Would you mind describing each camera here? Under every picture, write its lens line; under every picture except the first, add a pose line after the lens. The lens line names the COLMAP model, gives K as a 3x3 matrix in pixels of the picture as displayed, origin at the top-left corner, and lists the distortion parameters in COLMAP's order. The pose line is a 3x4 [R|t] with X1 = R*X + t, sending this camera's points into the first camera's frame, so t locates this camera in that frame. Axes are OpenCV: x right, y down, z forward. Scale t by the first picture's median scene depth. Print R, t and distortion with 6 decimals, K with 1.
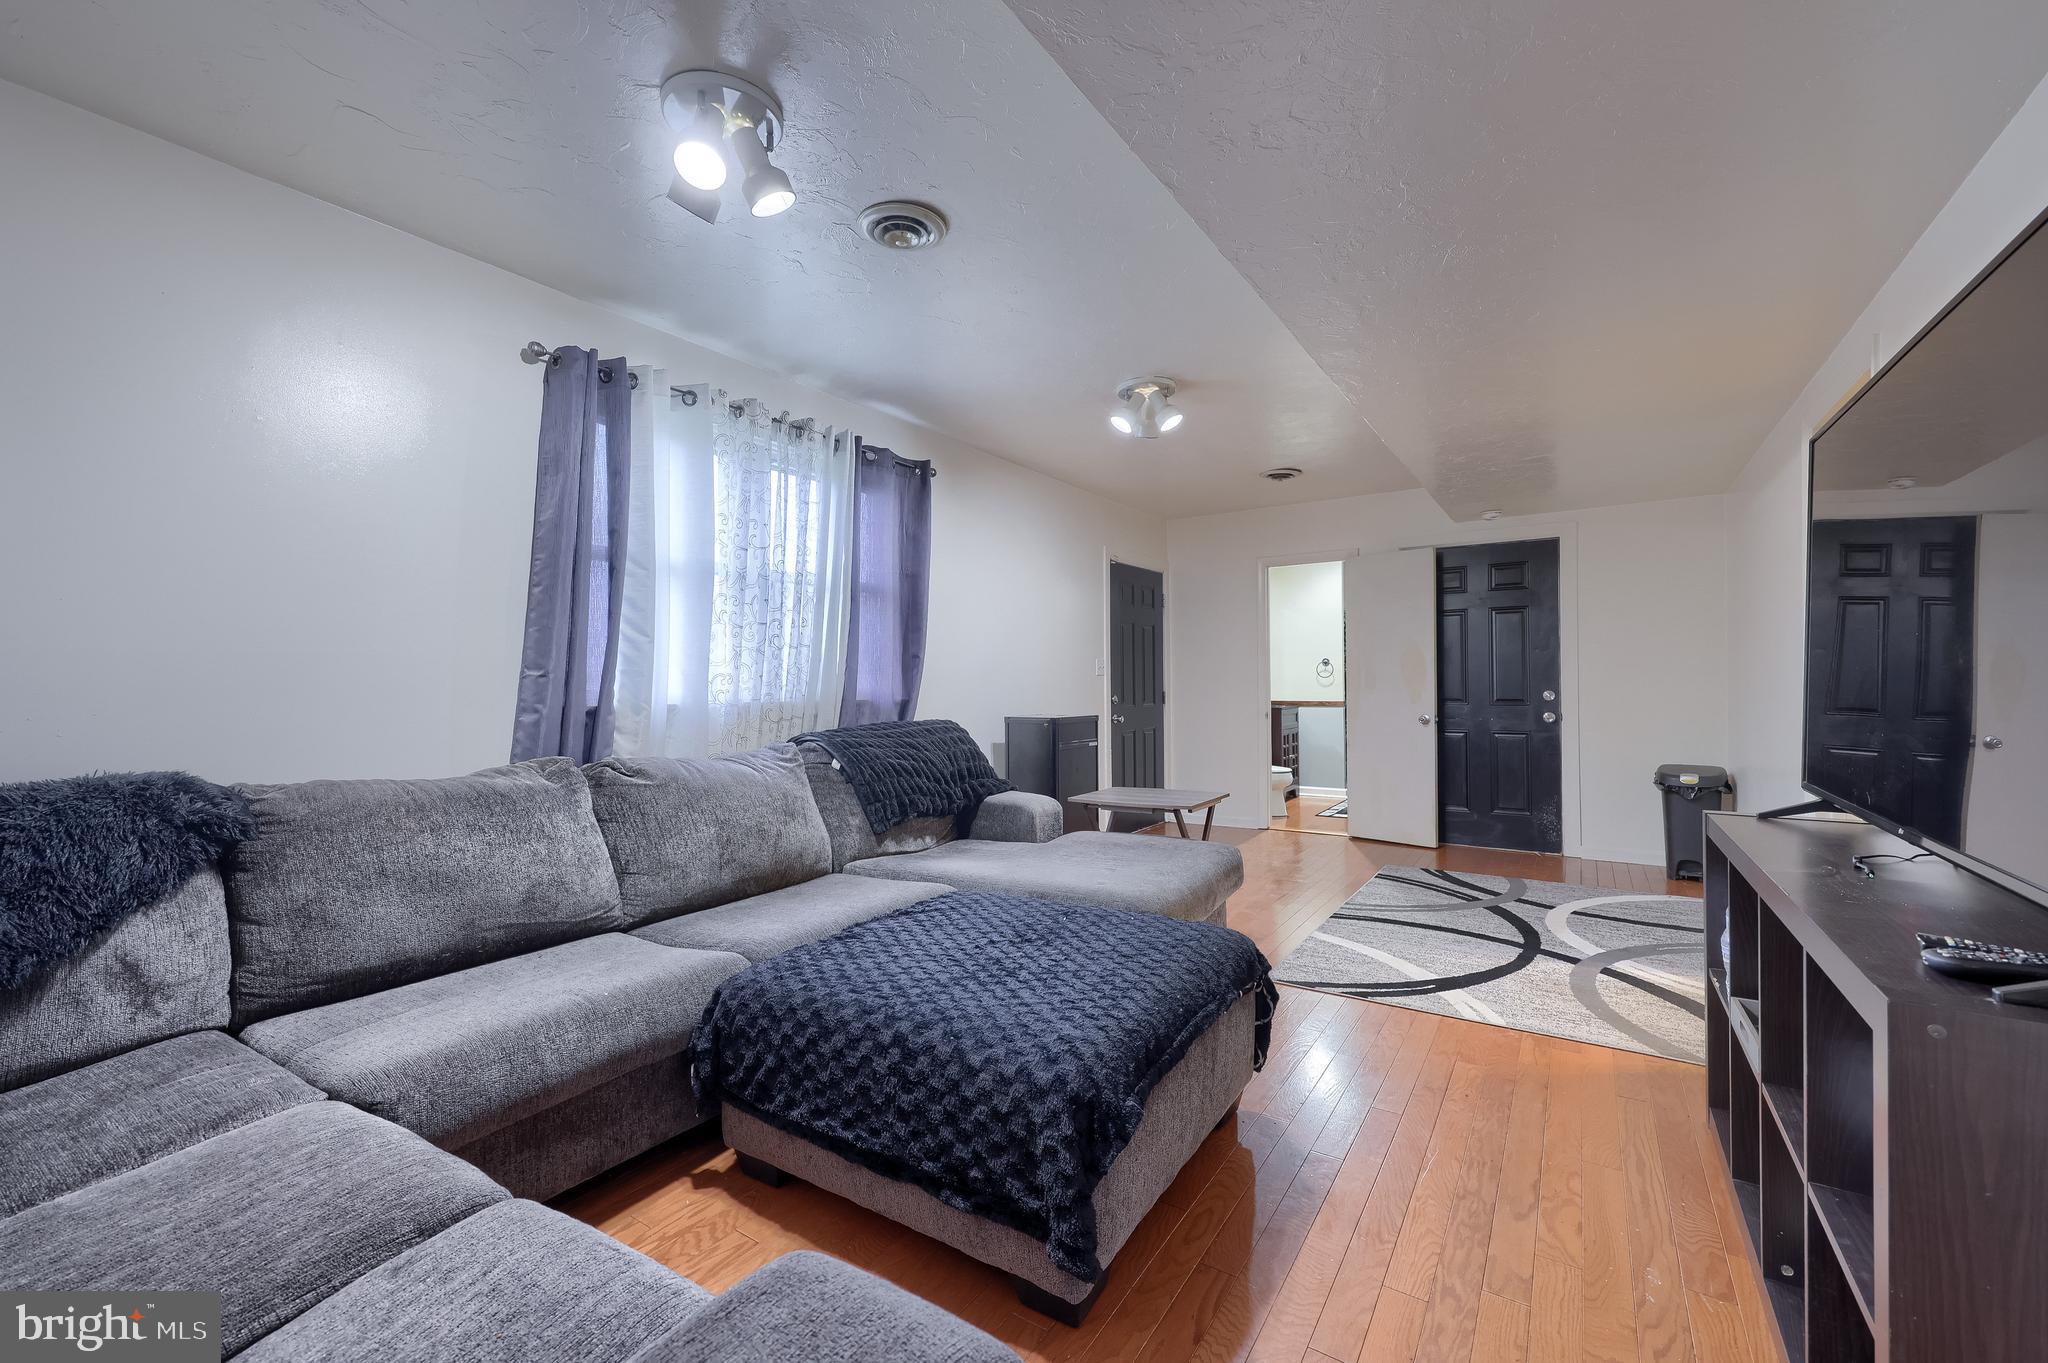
lens RADIAL K [[830.3, 0, 1014.9], [0, 830.3, 678.2], [0, 0, 1]] dist [0.003476, 0.000189]
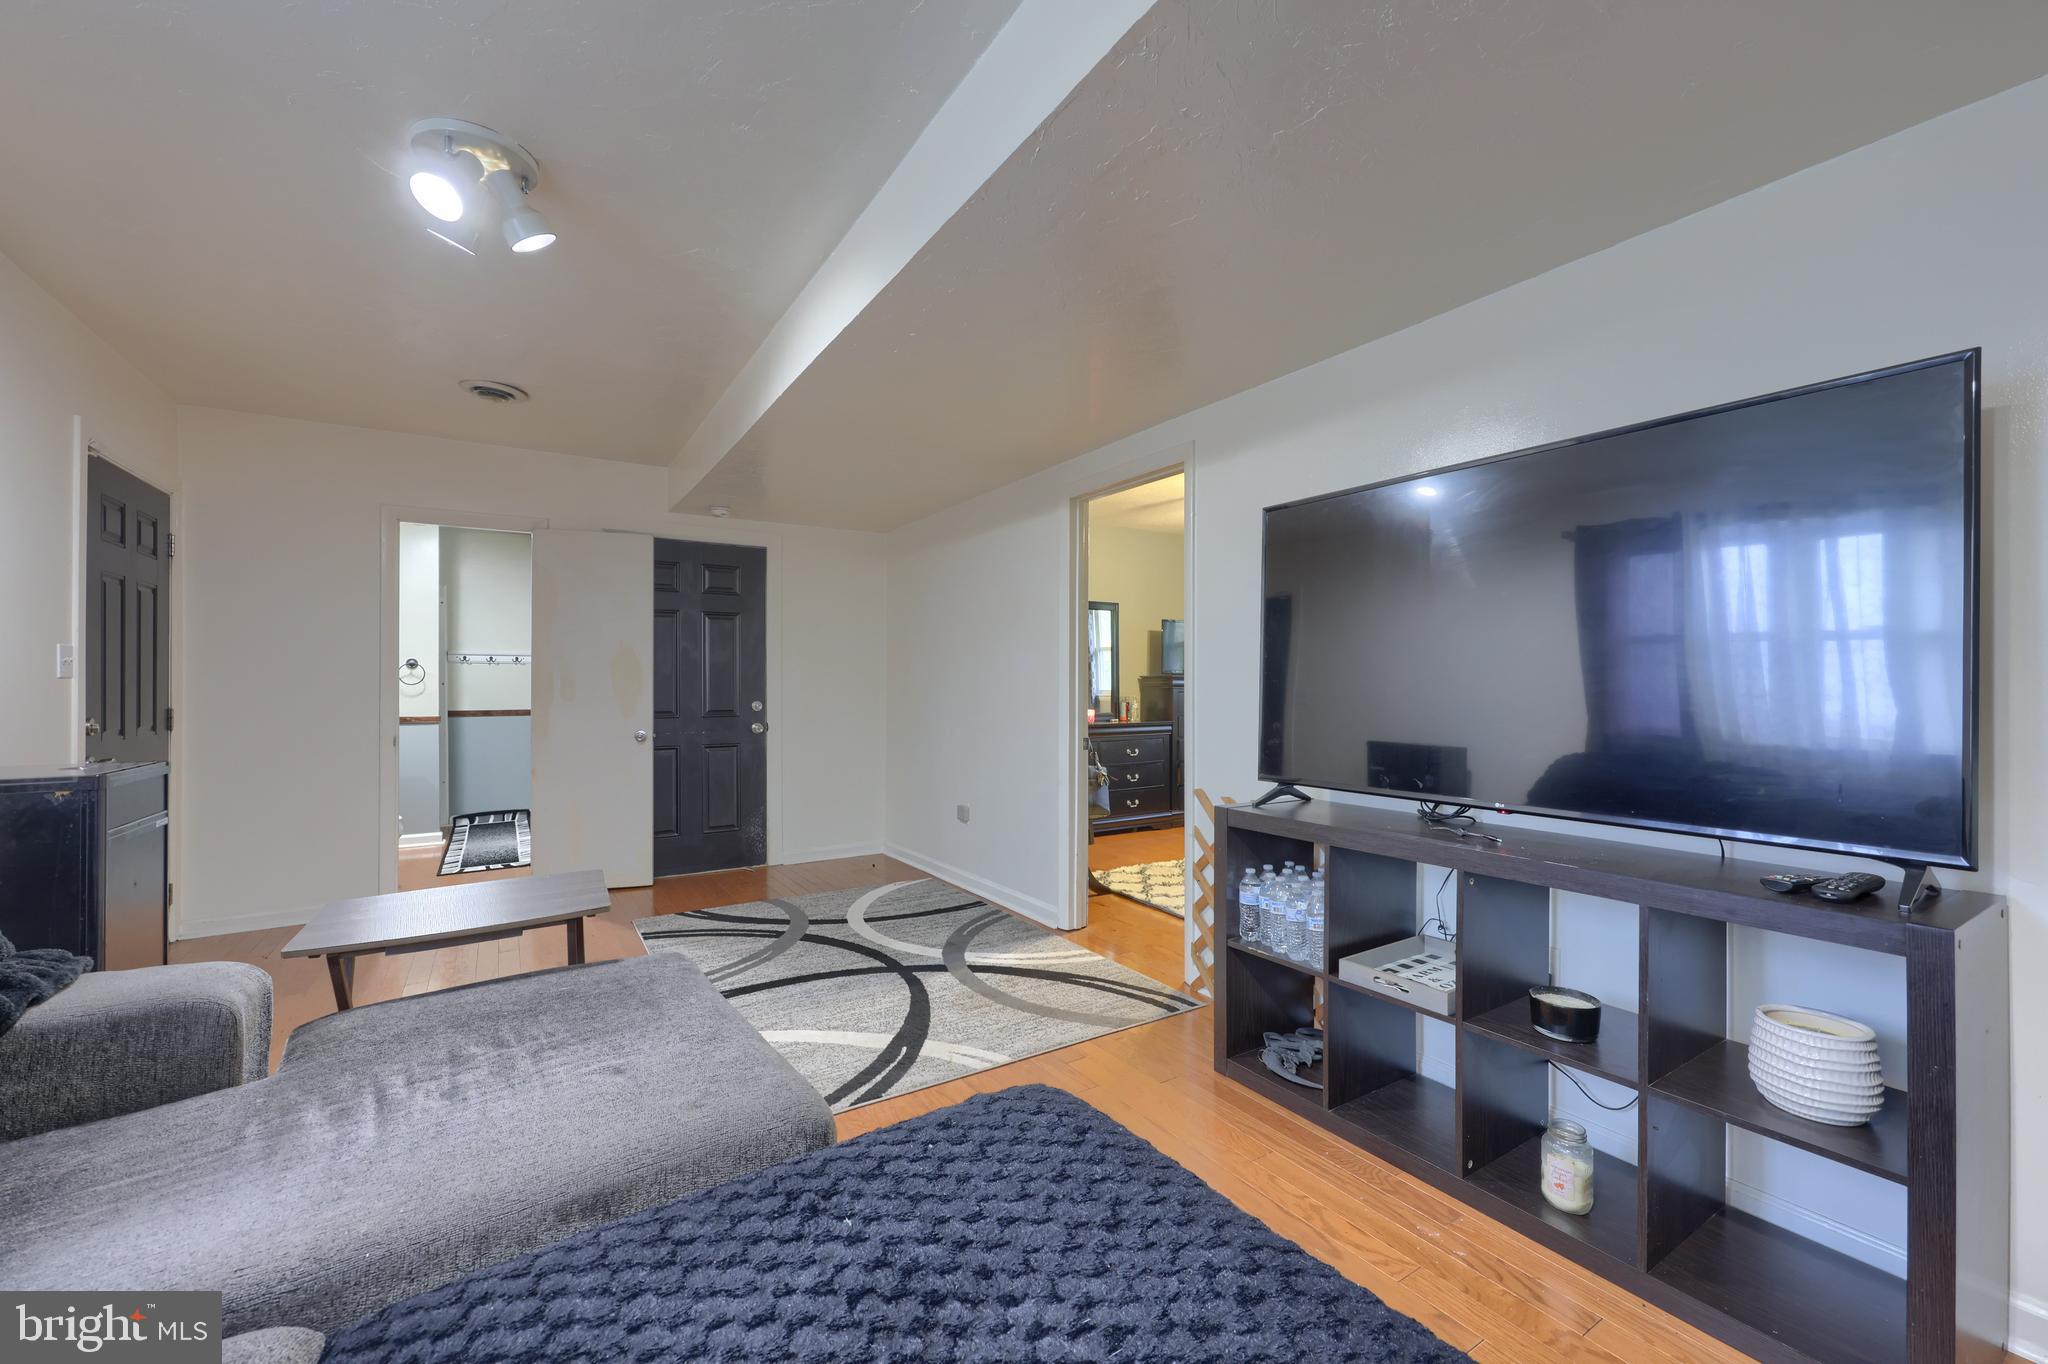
lens RADIAL K [[830.3, 0, 1031.1], [0, 830.3, 684.2], [0, 0, 1]] dist [0.003476, 0.000189]
pose [[0.388869, 0.008593, 0.921253, -0.196223], [-0.006040, 0.999959, -0.006777, -0.000660], [-0.921273, -0.002929, 0.388905, 0.446784]]
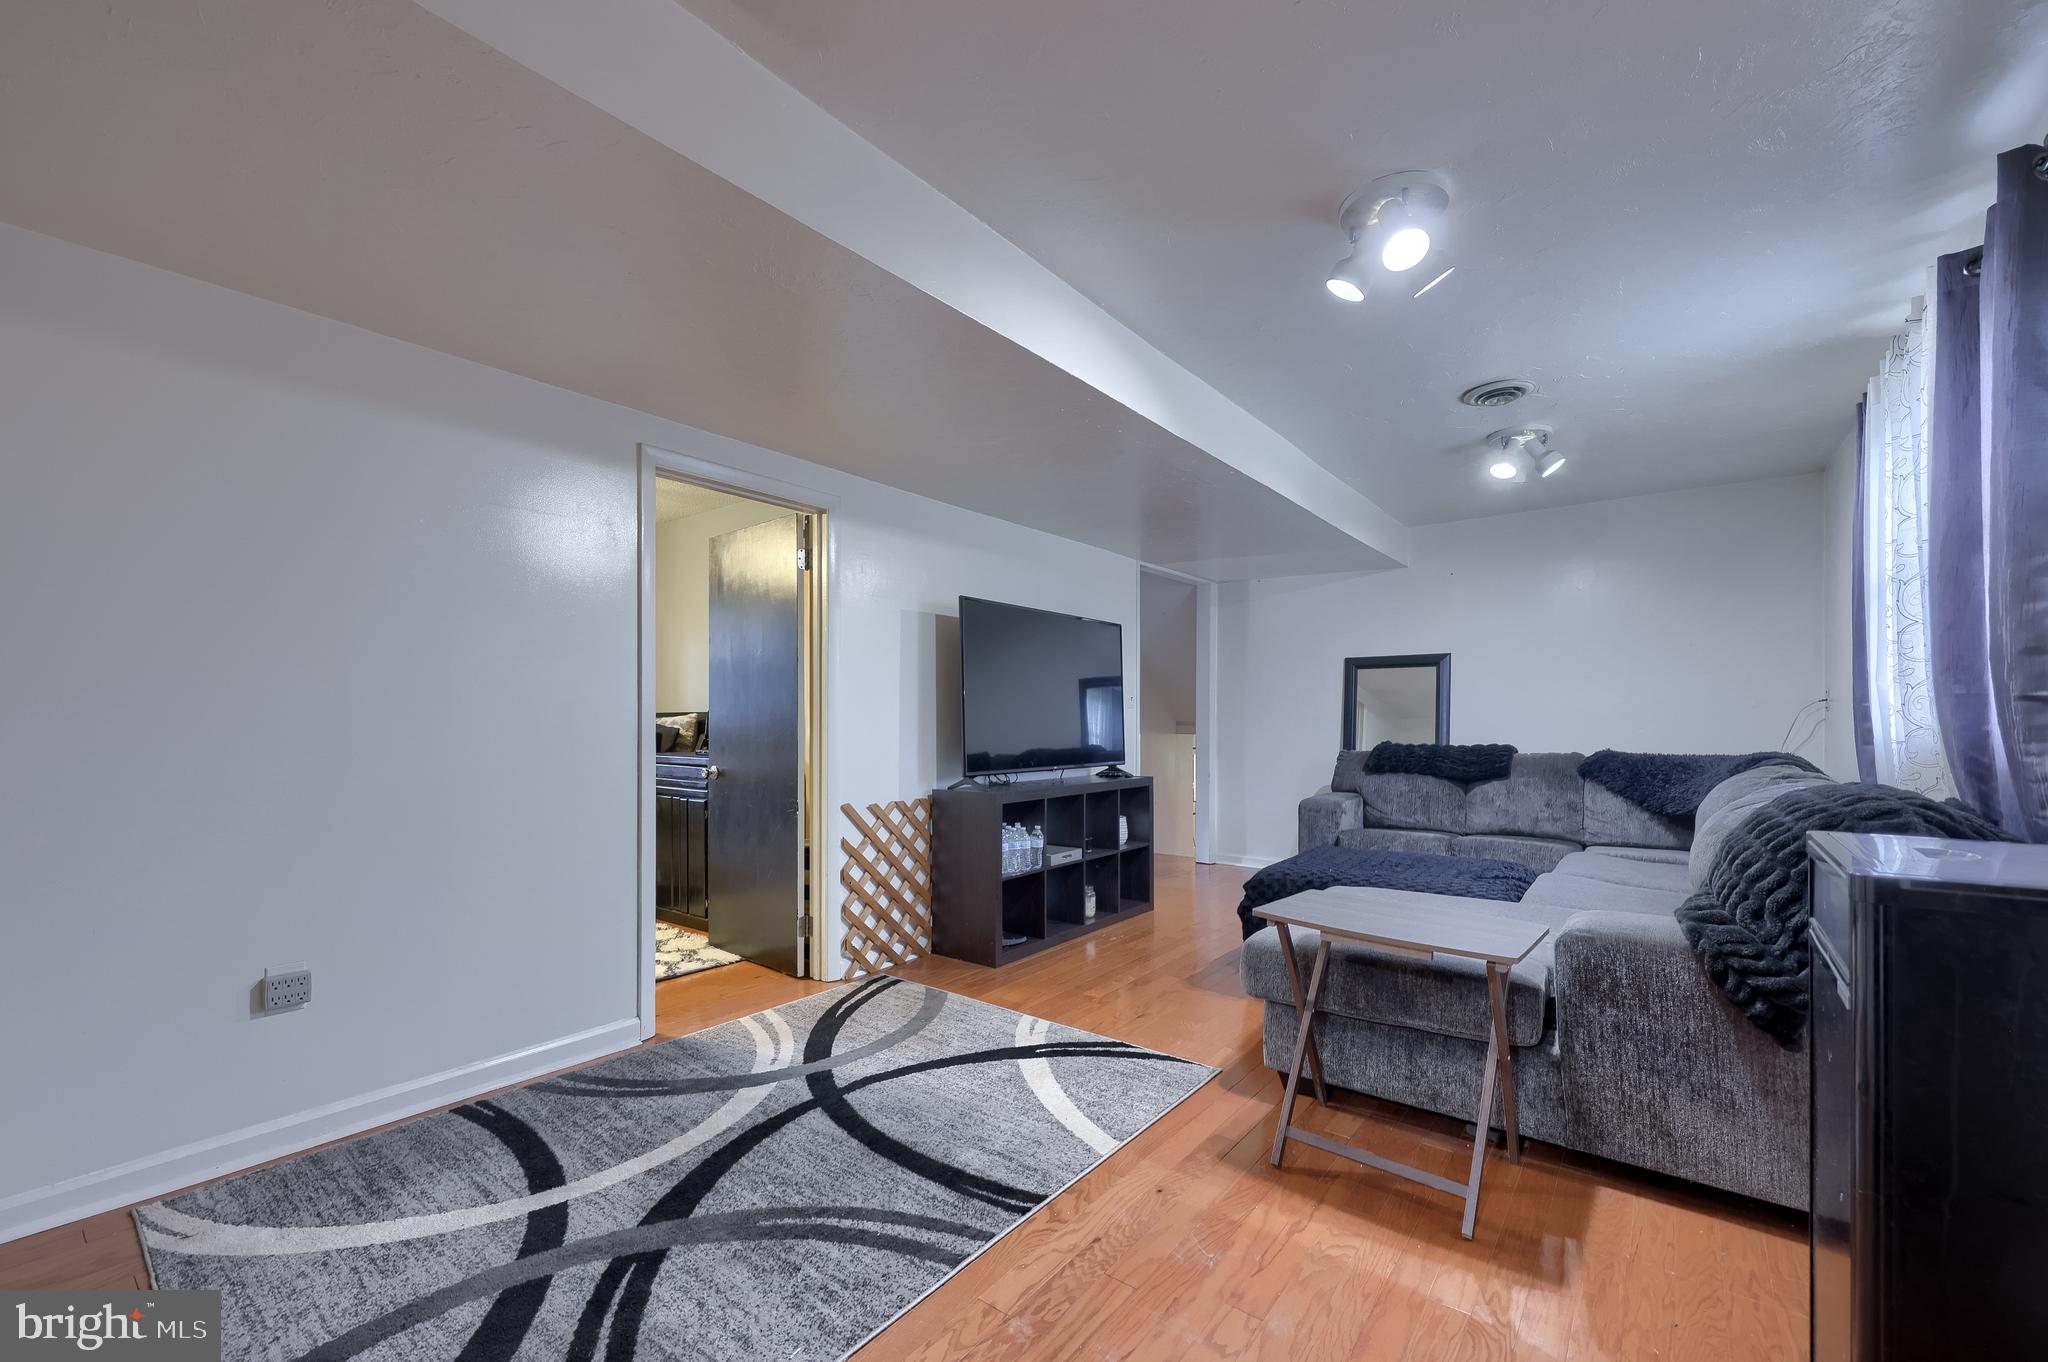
lens RADIAL K [[830.3, 0, 997.7], [0, 830.3, 720.0], [0, 0, 1]] dist [0.003476, 0.000189]
pose [[-0.995794, 0.016439, 0.090135, 0.374327], [0.016306, 0.999865, -0.002204, 0.004455], [-0.090159, -0.000725, -0.995927, 1.566387]]
